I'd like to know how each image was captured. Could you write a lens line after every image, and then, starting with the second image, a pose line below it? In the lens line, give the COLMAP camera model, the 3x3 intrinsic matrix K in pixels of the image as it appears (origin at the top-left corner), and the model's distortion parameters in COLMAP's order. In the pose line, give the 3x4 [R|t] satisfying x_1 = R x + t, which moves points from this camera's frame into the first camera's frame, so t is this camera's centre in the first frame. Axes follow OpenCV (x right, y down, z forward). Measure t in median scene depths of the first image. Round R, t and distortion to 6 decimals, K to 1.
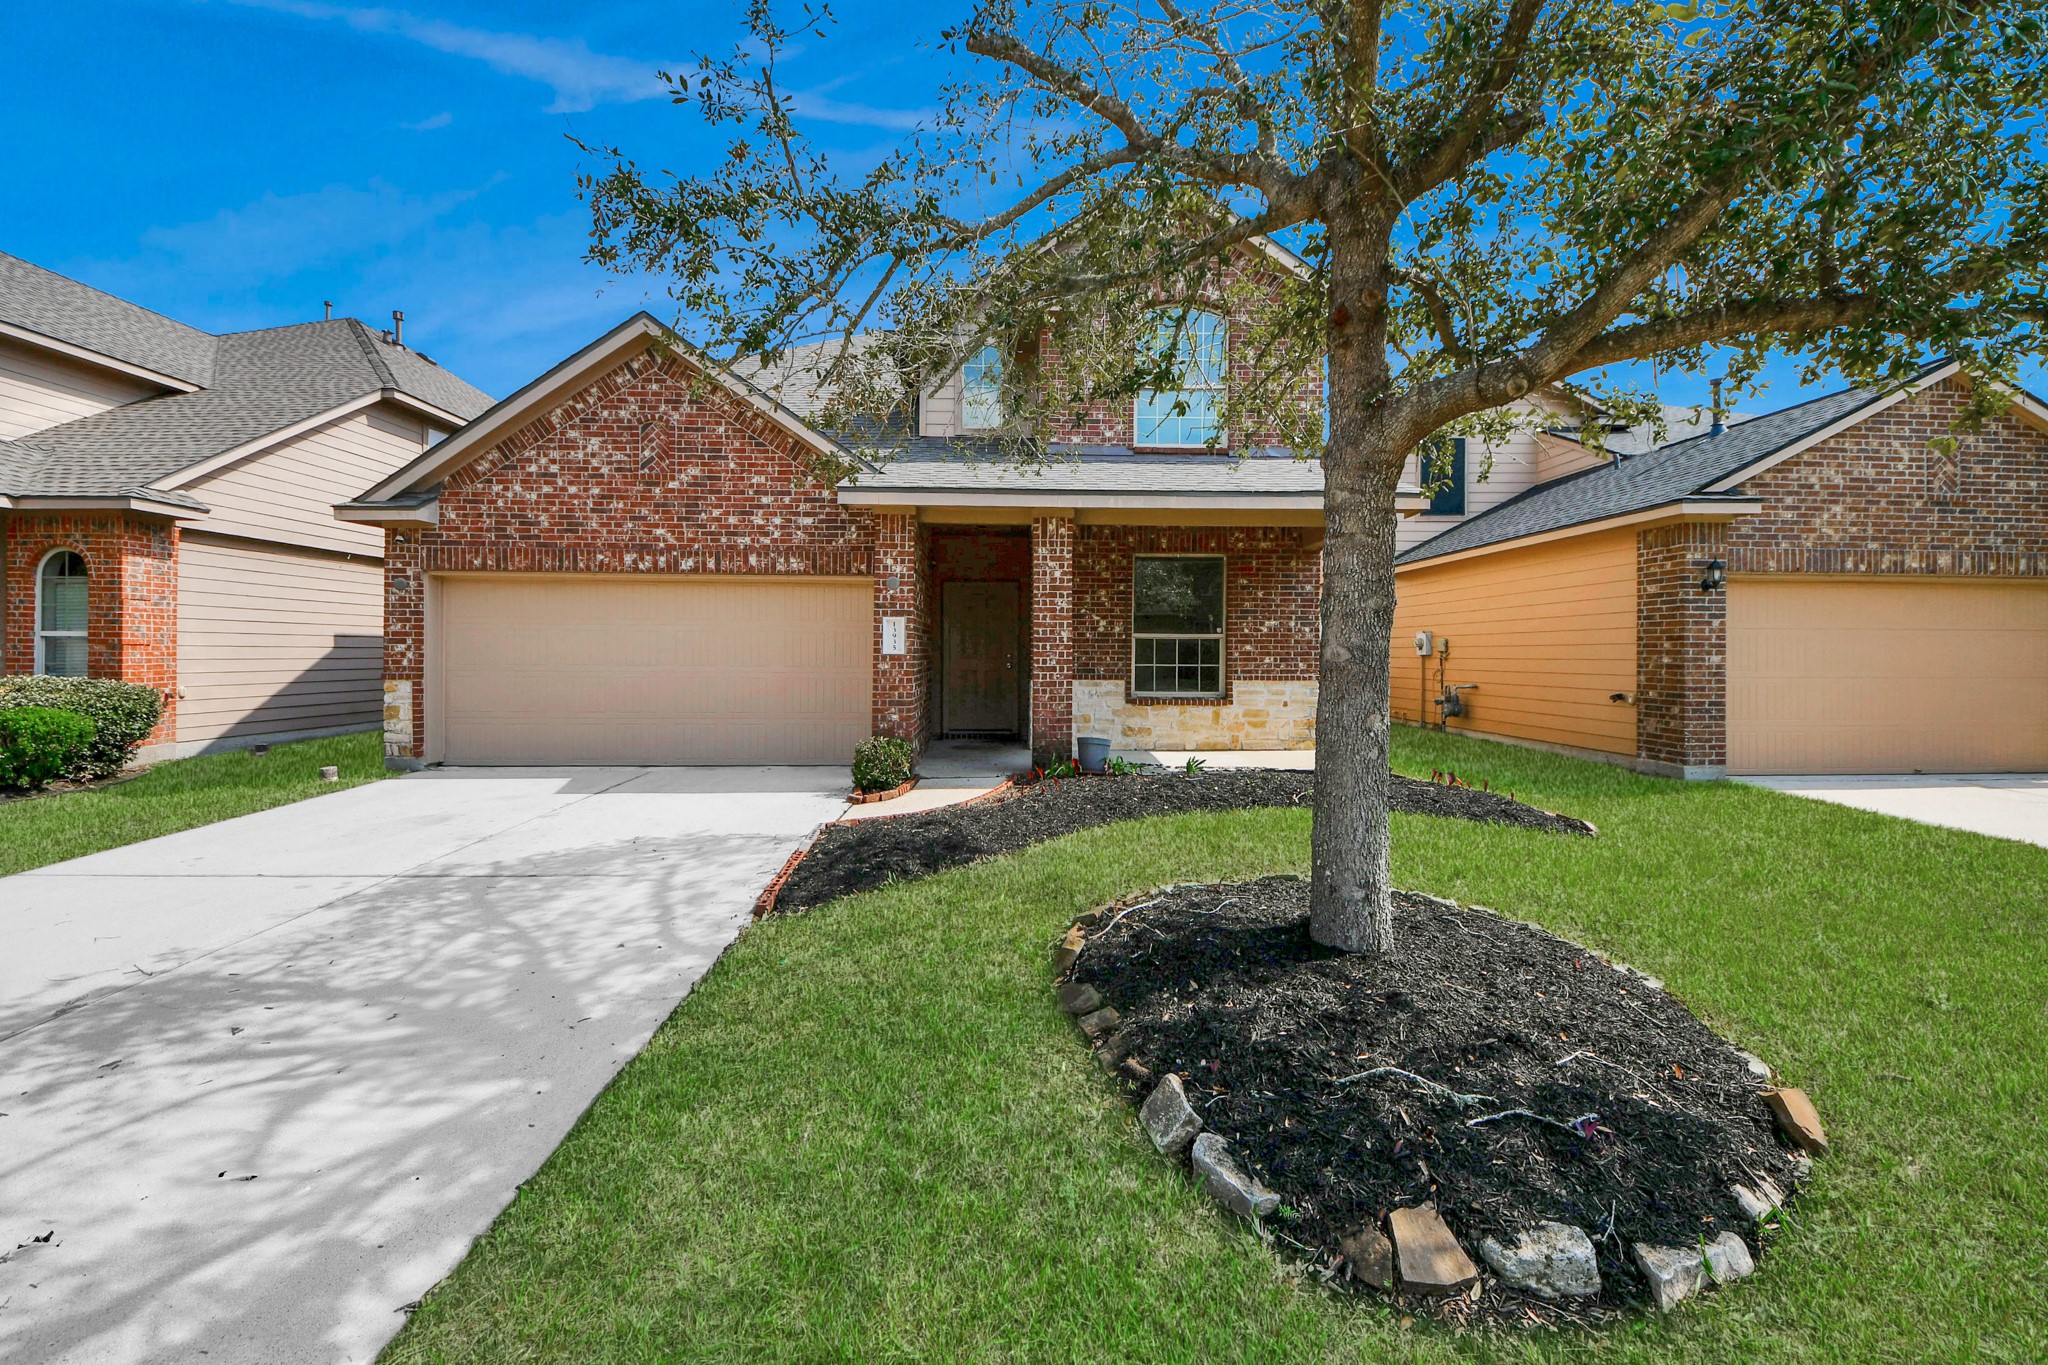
lens RADIAL K [[728.9, 0, 1018.9], [0, 728.9, 675.3], [0, 0, 1]] dist [0.031994, -0.019606]
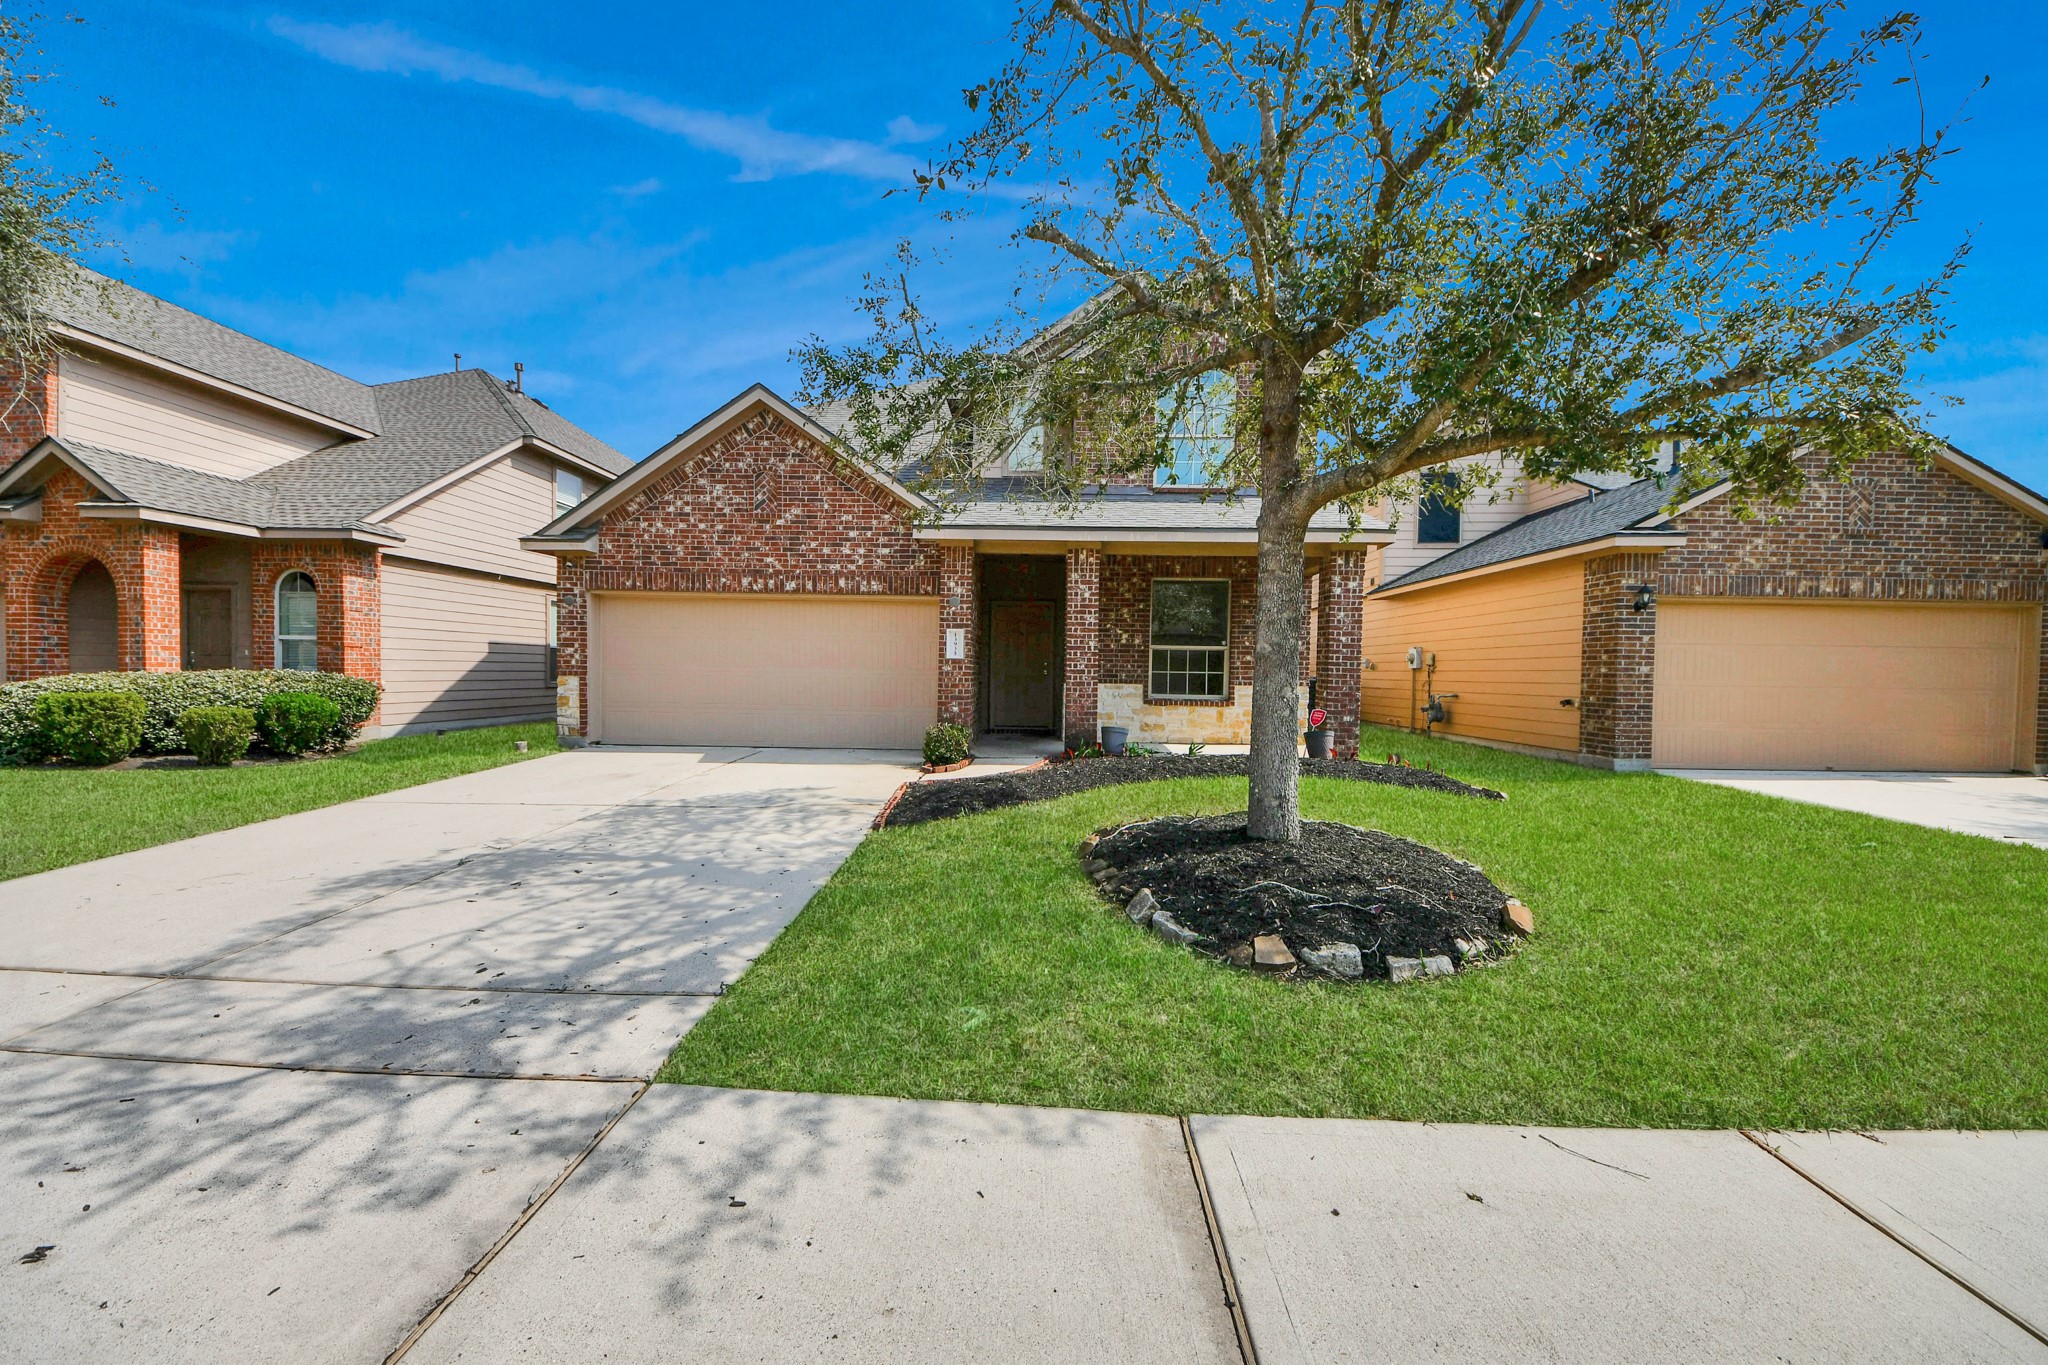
lens RADIAL K [[693.2, 0, 1022.5], [0, 693.2, 705.9], [0, 0, 1]] dist [0.034366, -0.019953]
pose [[0.999044, 0.011251, -0.042233, -0.004215], [-0.010343, 0.999712, 0.021660, 0.023887], [0.042464, -0.021203, 0.998873, -0.176522]]
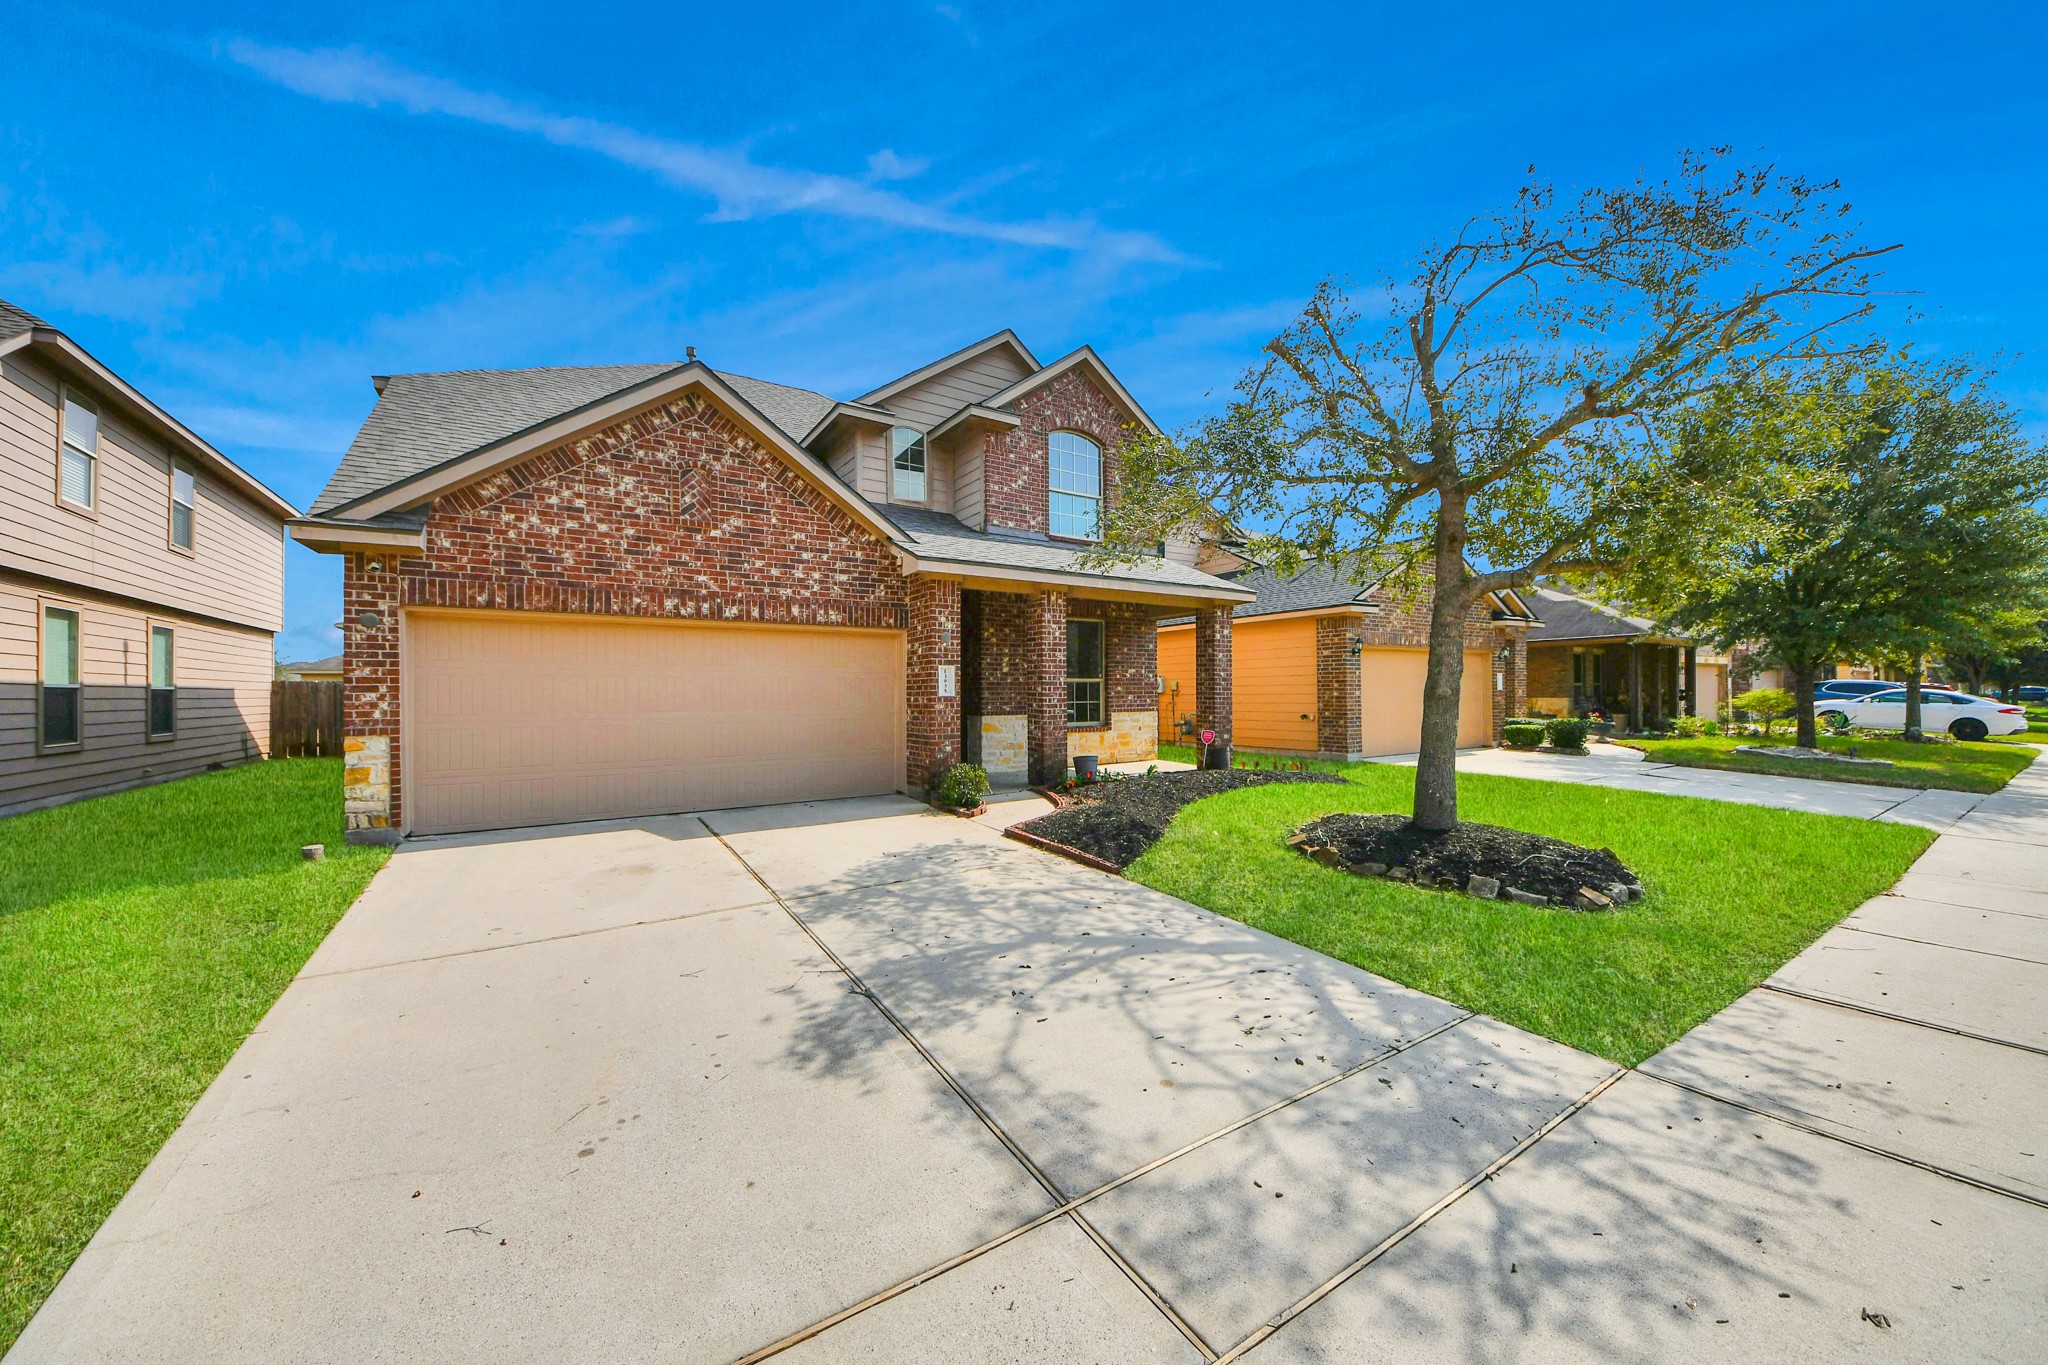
lens RADIAL K [[685.5, 0, 1050.9], [0, 685.5, 709.6], [0, 0, 1]] dist [0.028579, -0.019157]
pose [[0.858901, -0.023587, 0.511597, -0.570695], [0.027124, 0.999632, 0.000550, -0.002928], [-0.511422, 0.013405, 0.859225, -0.056709]]
